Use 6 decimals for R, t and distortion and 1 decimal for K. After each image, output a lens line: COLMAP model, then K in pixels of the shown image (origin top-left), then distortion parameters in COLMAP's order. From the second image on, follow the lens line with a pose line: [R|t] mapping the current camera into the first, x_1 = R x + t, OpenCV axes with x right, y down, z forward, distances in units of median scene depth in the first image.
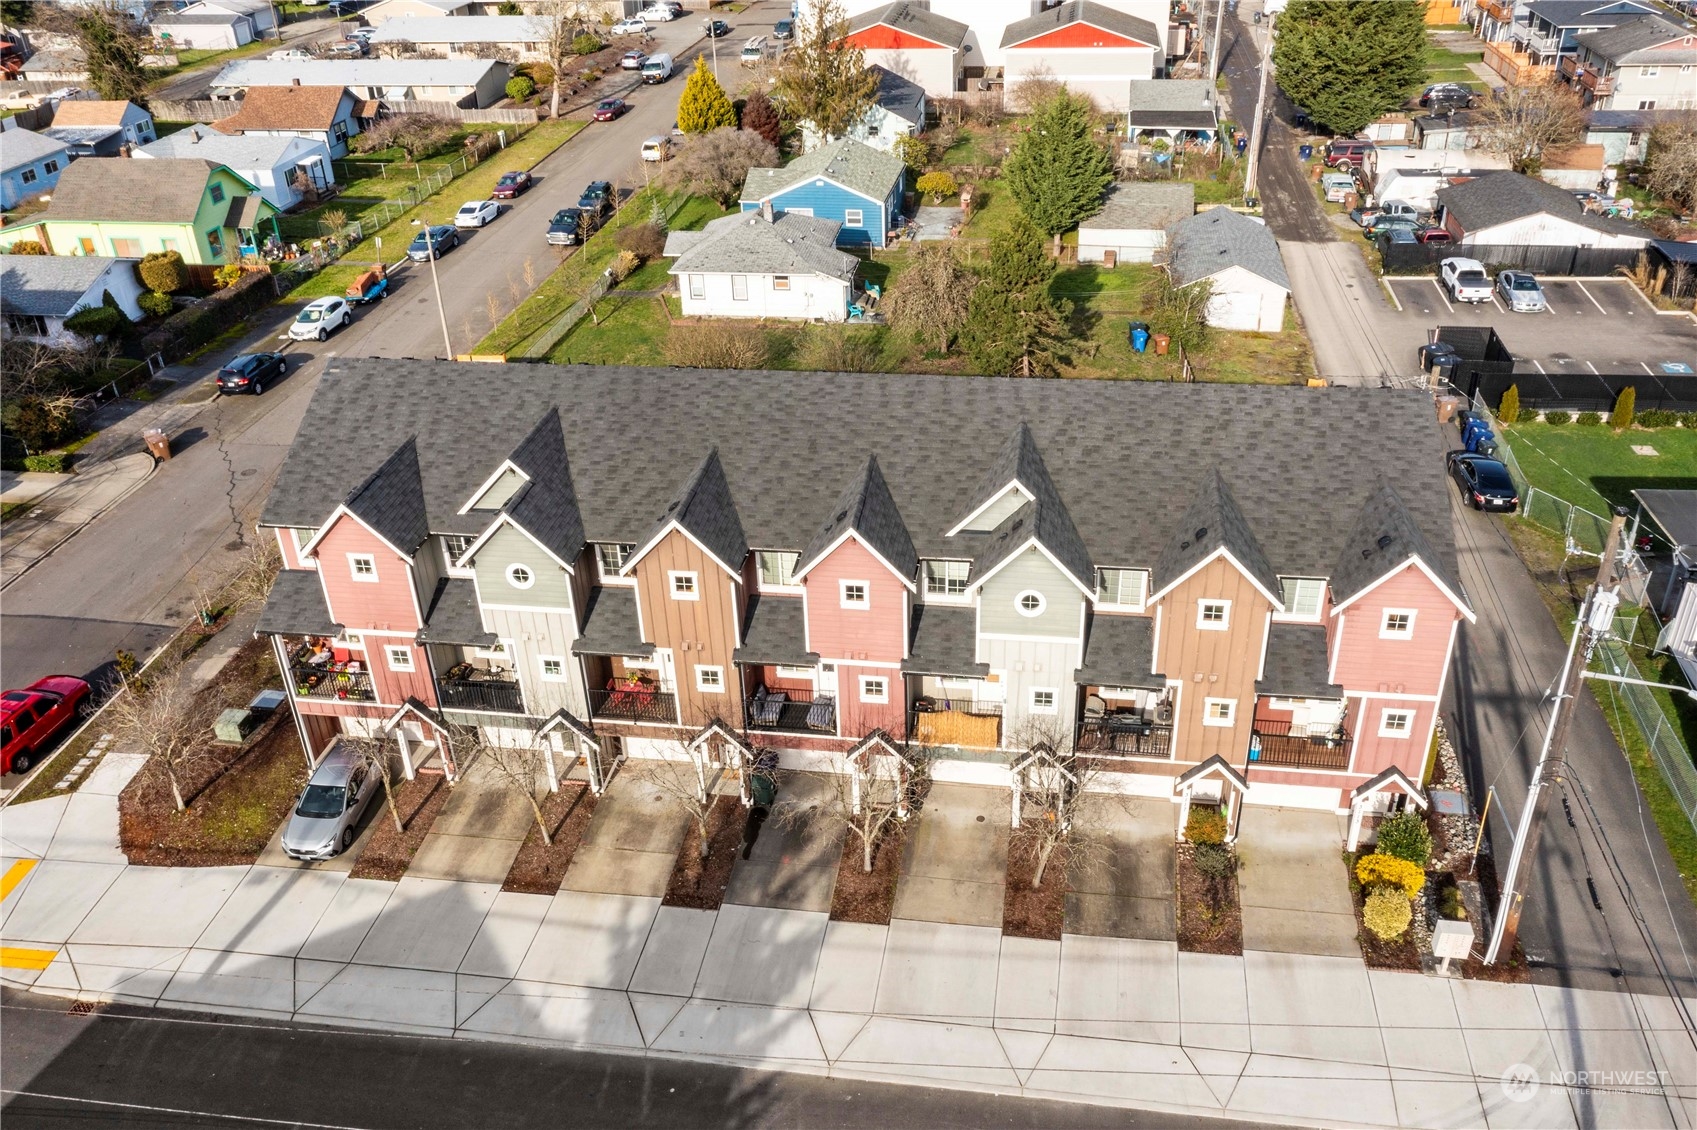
lens RADIAL K [[1363.0, 0, 854.9], [0, 1363.0, 561.9], [0, 0, 1]] dist [-0.027486, 0.011420]
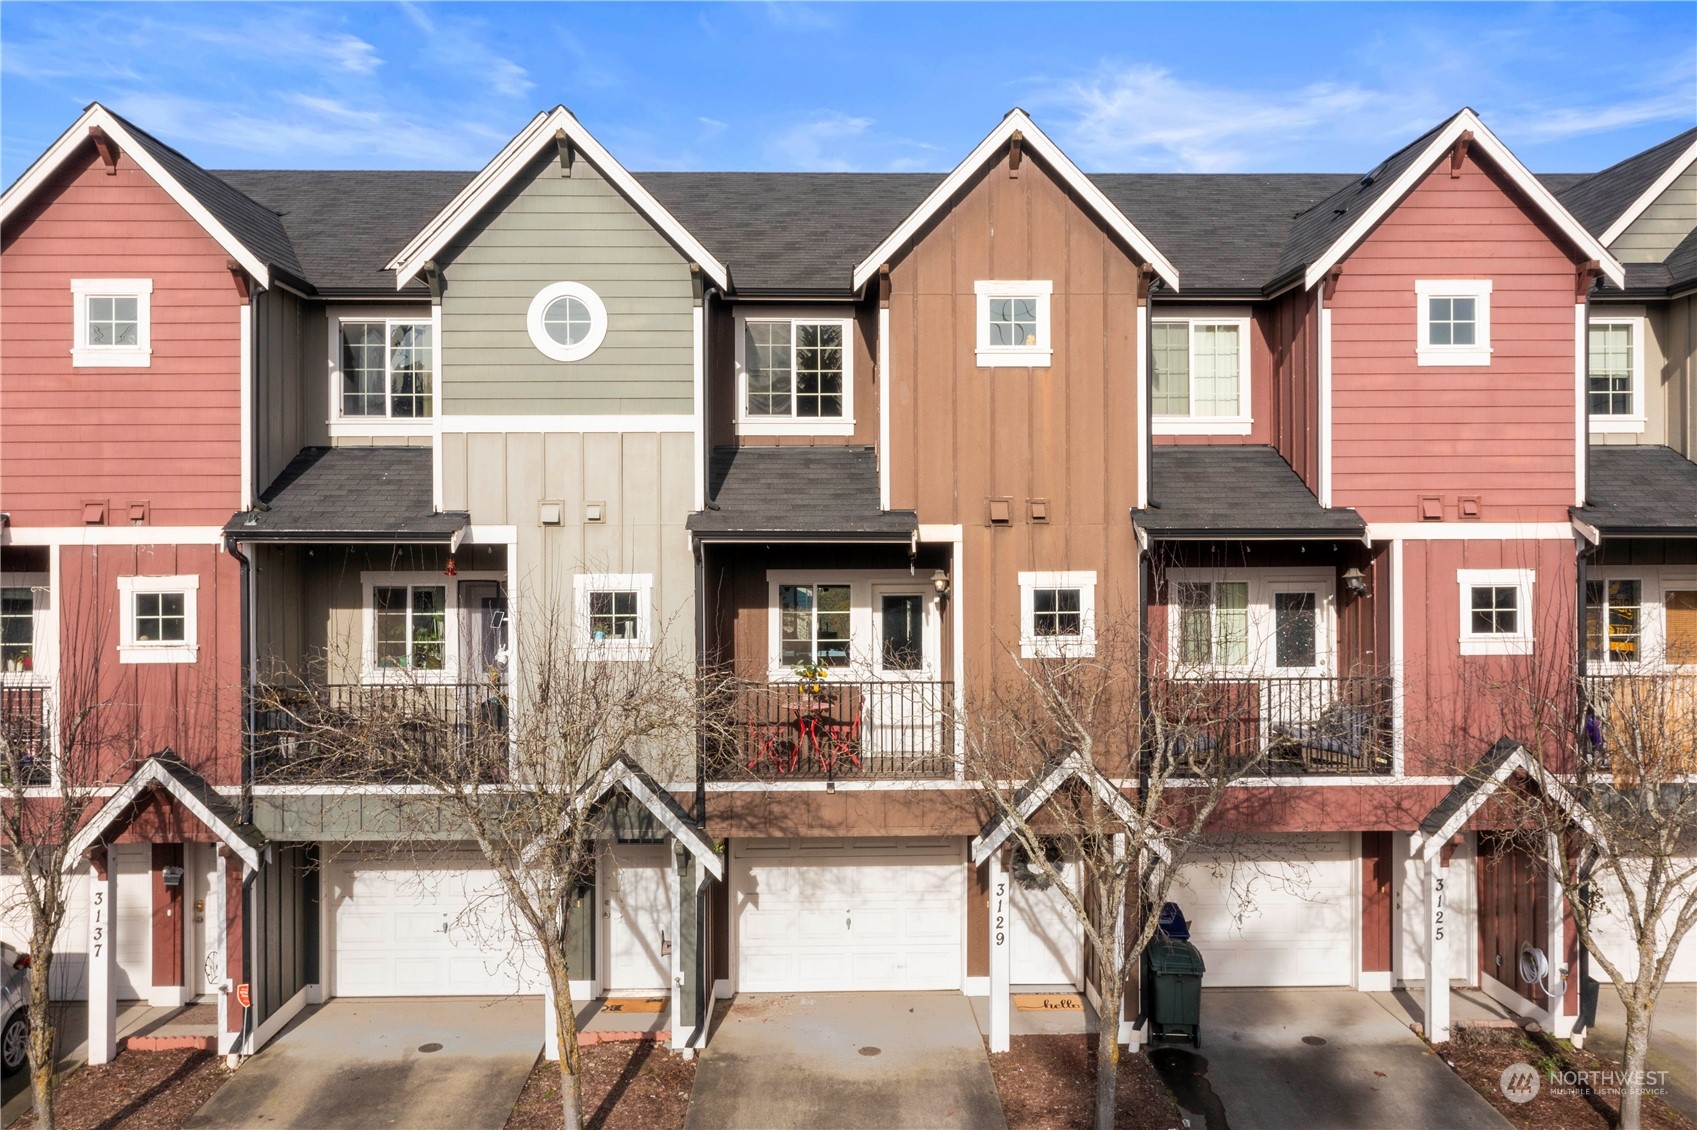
lens RADIAL K [[1363.0, 0, 845.4], [0, 1363.0, 554.9], [0, 0, 1]] dist [-0.027486, 0.011420]
pose [[0.983422, 0.029715, 0.178879, -0.224468], [0.066403, 0.858942, -0.507749, 0.250014], [-0.168735, 0.511209, 0.842730, 0.669707]]
